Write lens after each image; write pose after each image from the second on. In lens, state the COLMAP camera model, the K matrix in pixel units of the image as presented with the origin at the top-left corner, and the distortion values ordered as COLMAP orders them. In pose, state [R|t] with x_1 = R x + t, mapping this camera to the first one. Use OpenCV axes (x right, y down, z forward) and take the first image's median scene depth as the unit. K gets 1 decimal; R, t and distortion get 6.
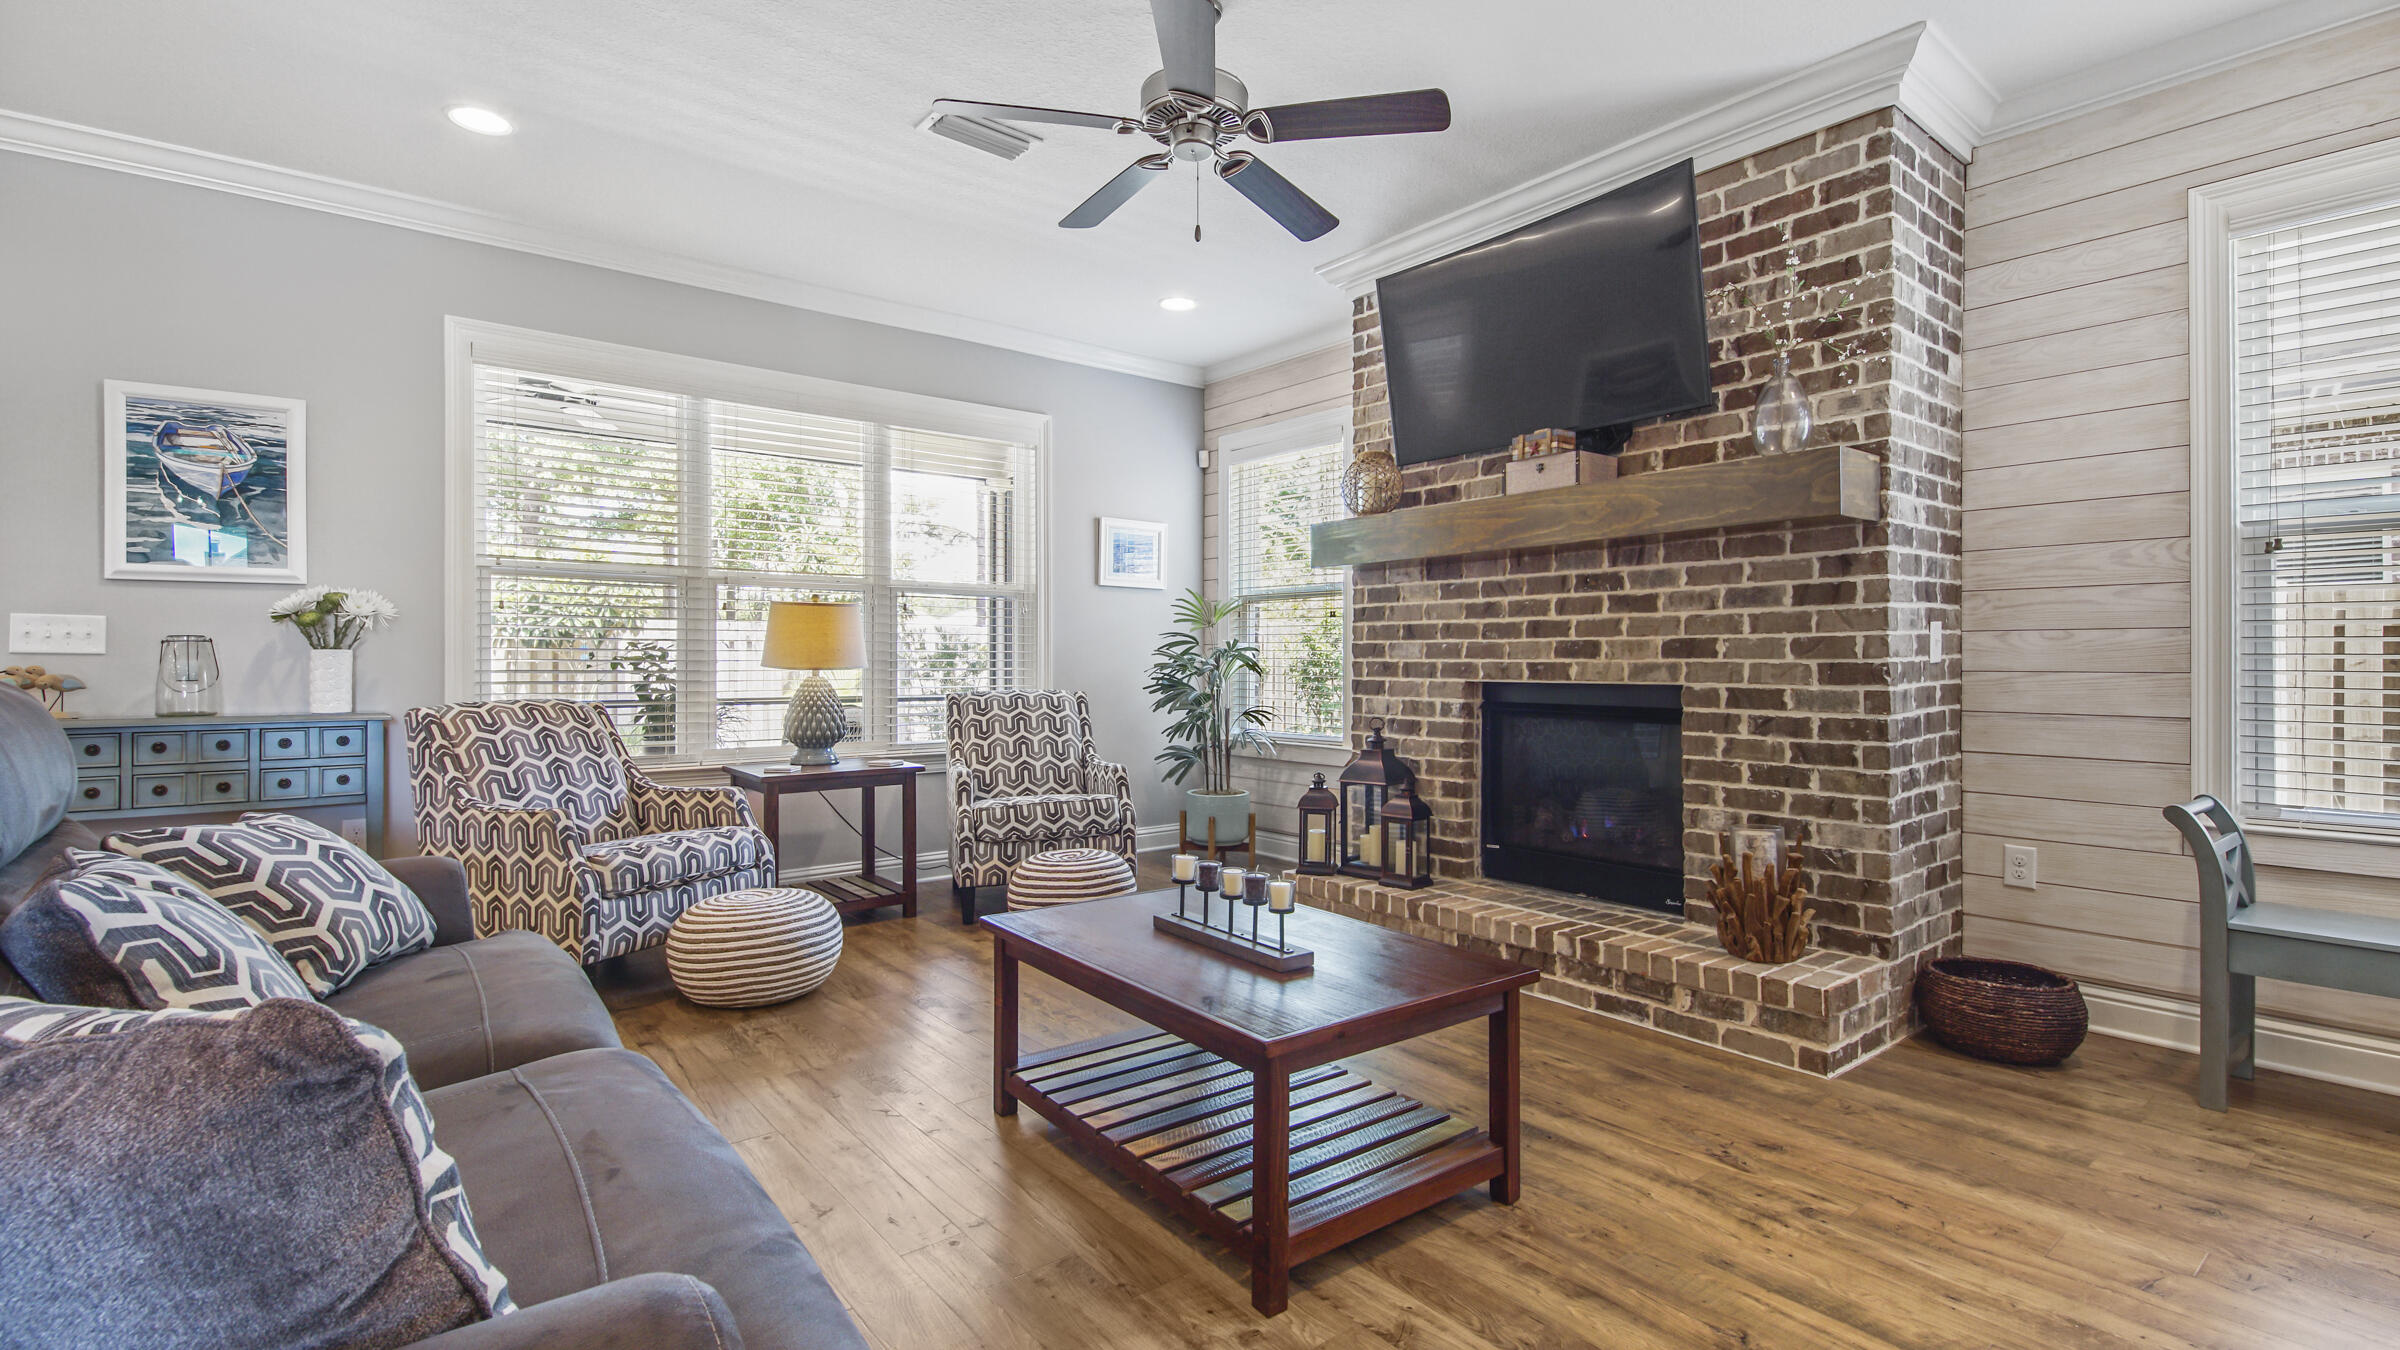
lens RADIAL K [[1079.4, 0, 1198.8], [0, 1079.4, 662.2], [0, 0, 1]] dist [0.026611, -0.000433]
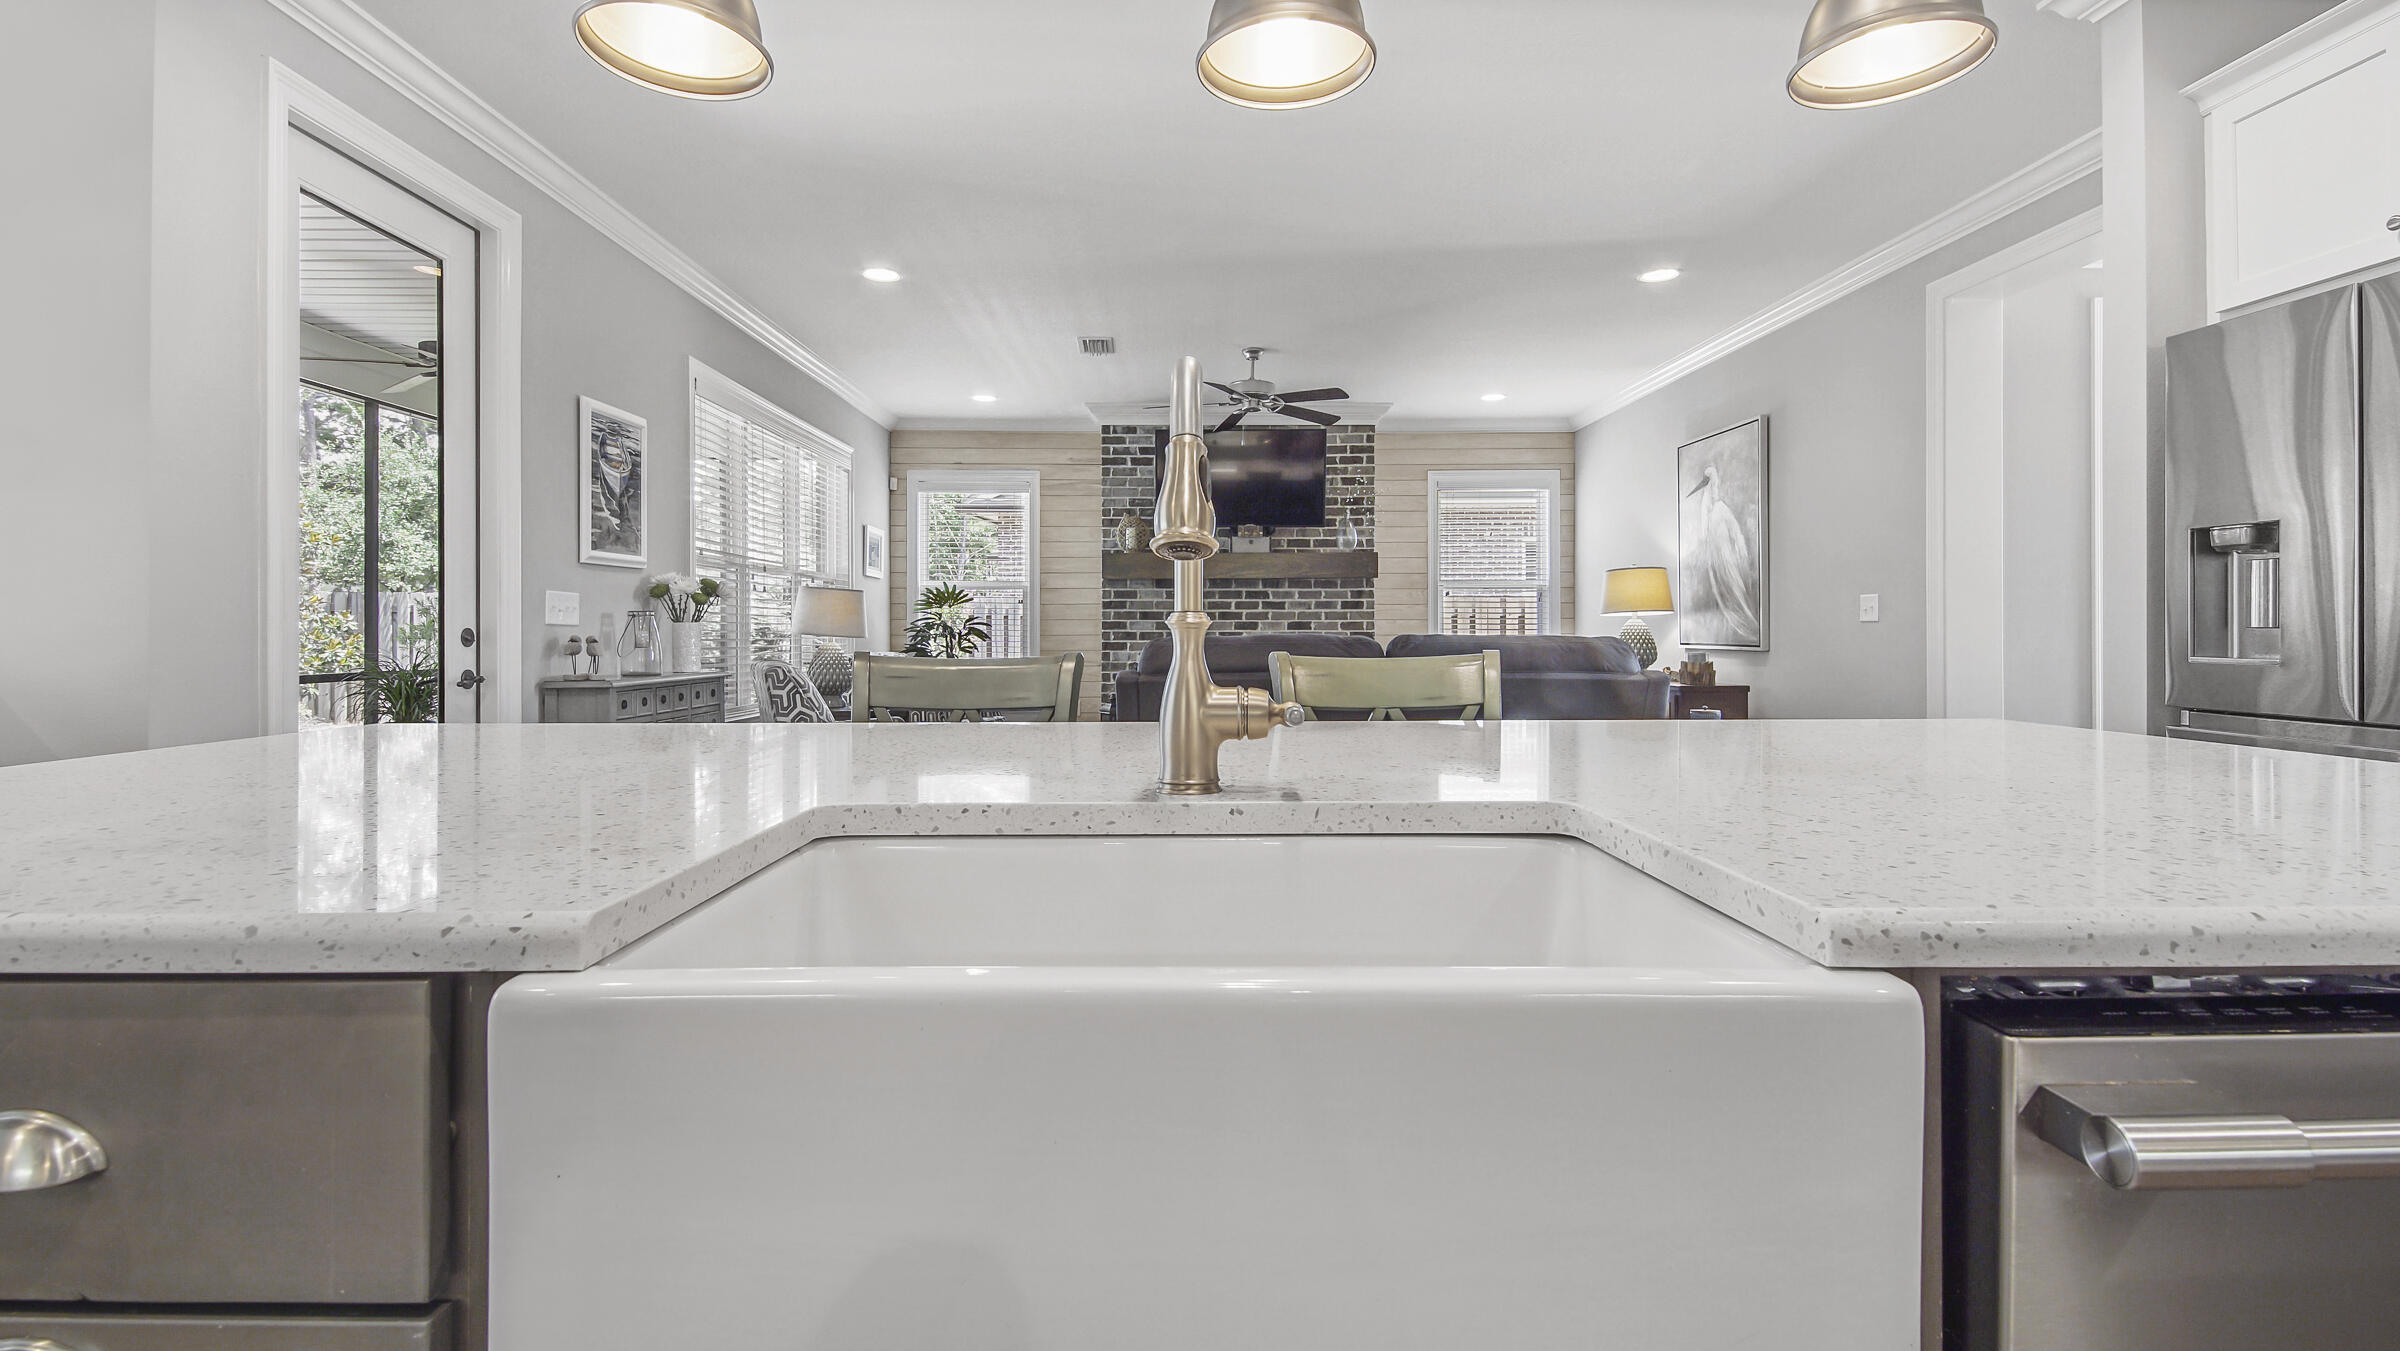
lens RADIAL K [[1103.2, 0, 1178.0], [0, 1103.2, 630.5], [0, 0, 1]] dist [0.029047, -0.000078]
pose [[0.620521, 0.001060, 0.784189, -1.542035], [0.001663, 0.999995, -0.002668, 0.003357], [-0.784188, 0.002960, 0.620516, -0.262632]]
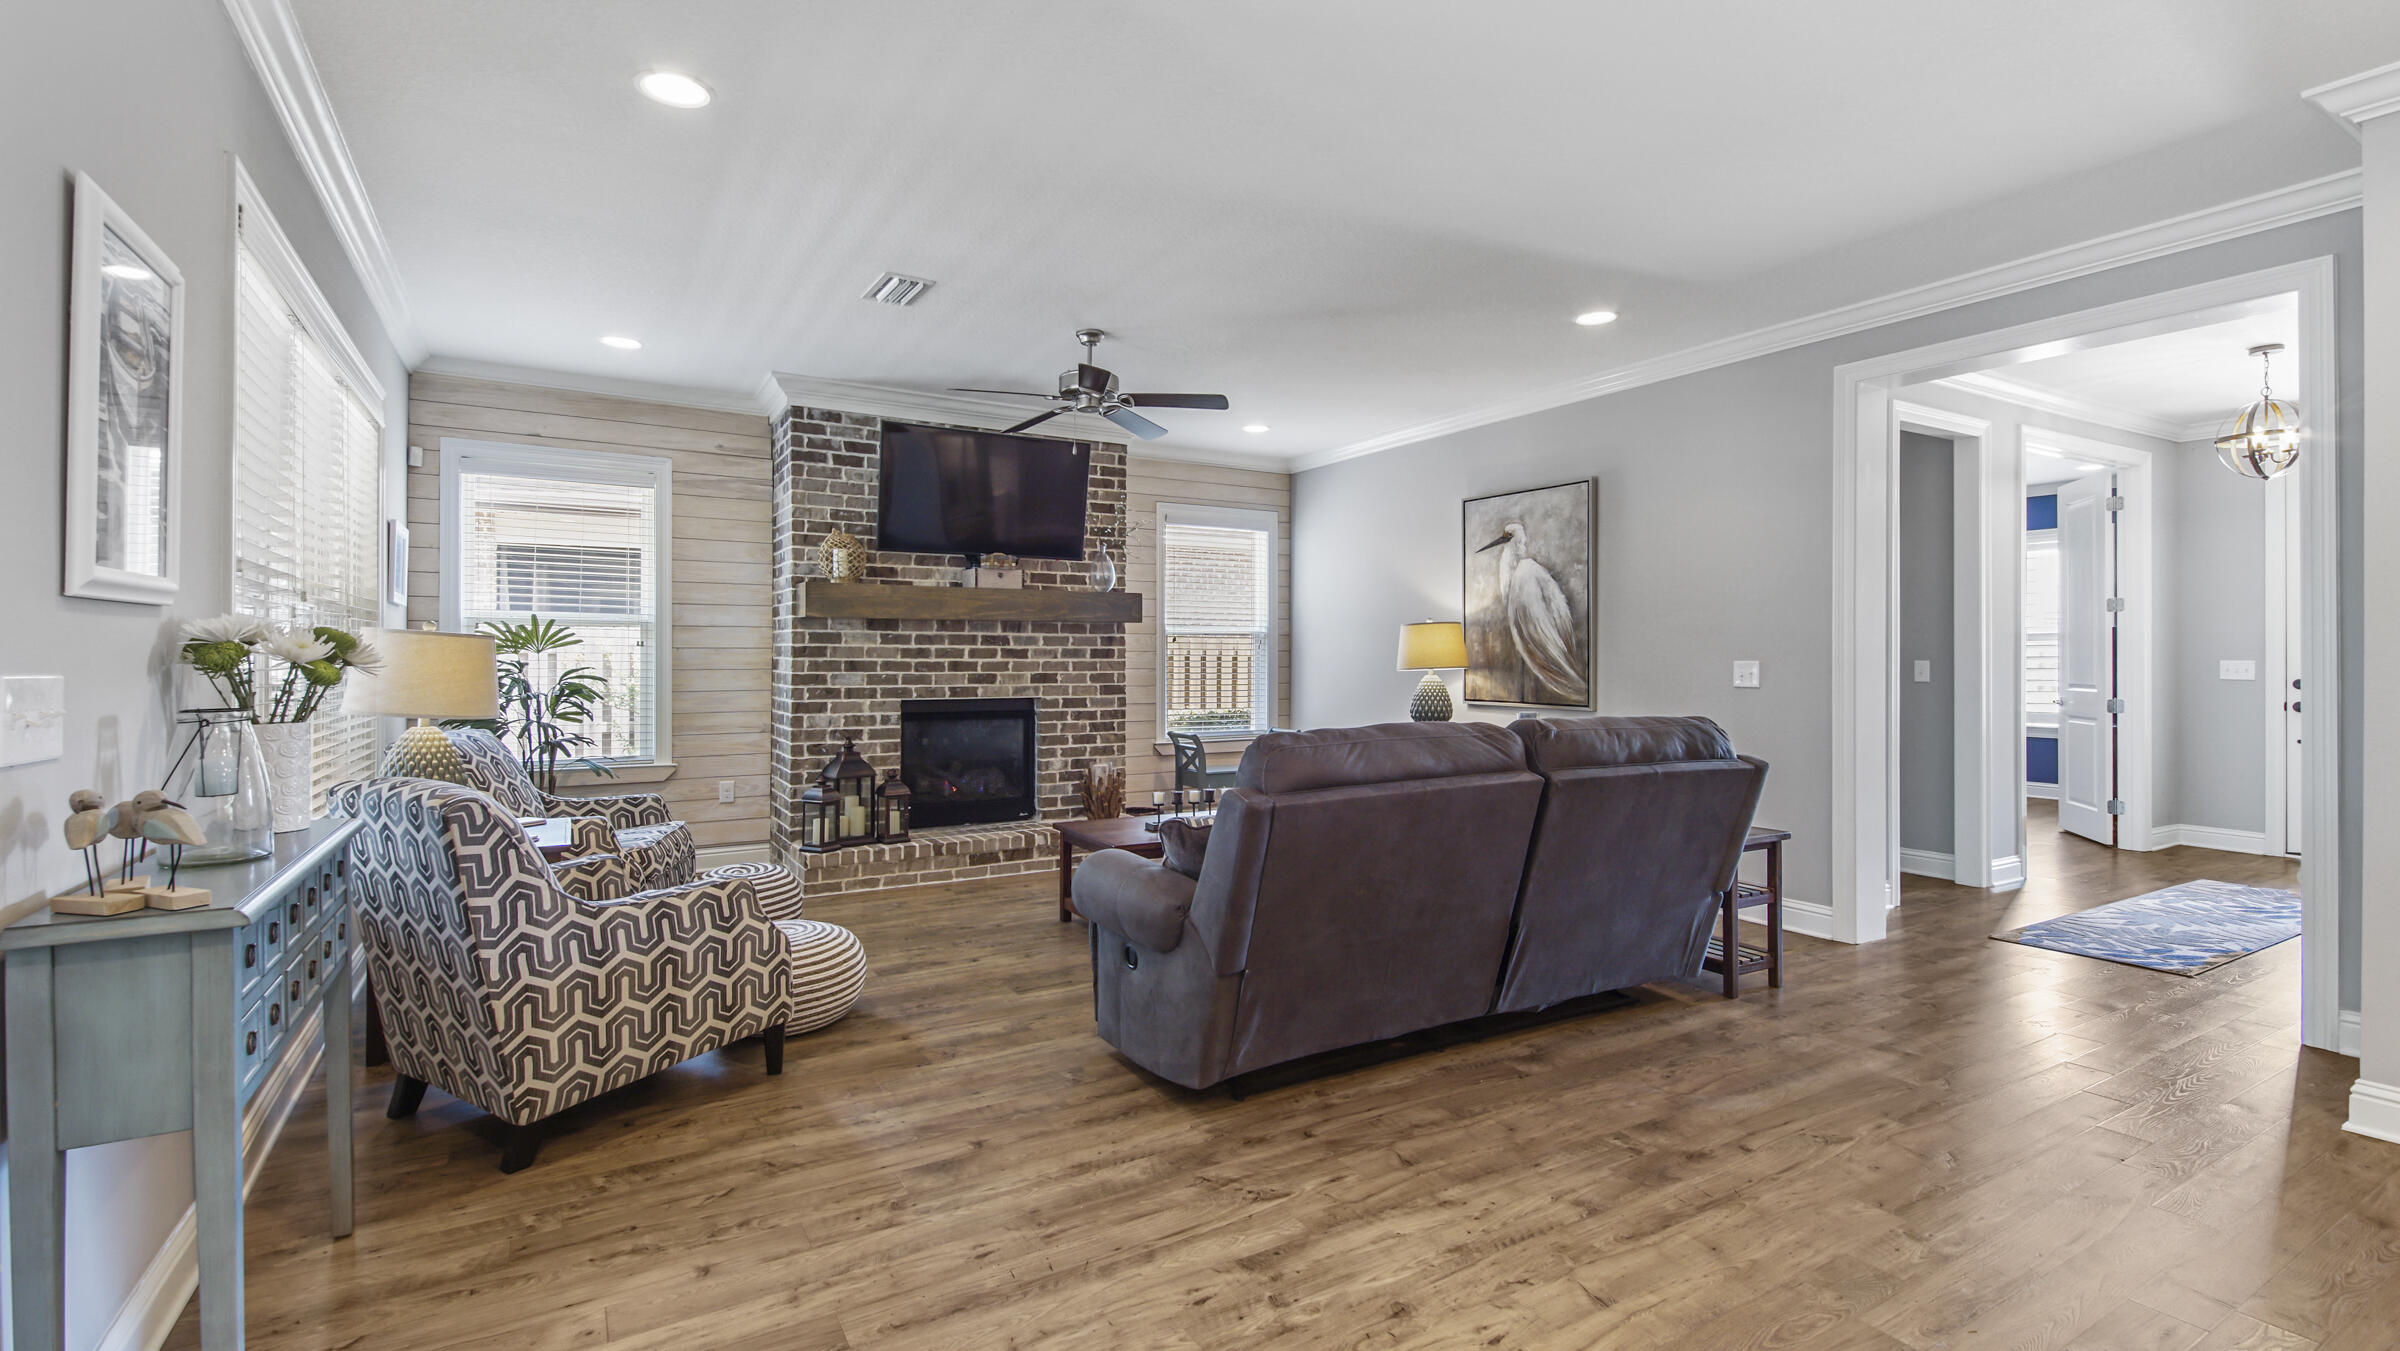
lens RADIAL K [[1079.4, 0, 1198.8], [0, 1079.4, 662.7], [0, 0, 1]] dist [0.026611, -0.000433]
pose [[0.136357, -0.004266, 0.990651, -1.387482], [-0.002222, 0.999987, 0.004612, -0.049168], [-0.990657, -0.002831, 0.136346, 0.457718]]
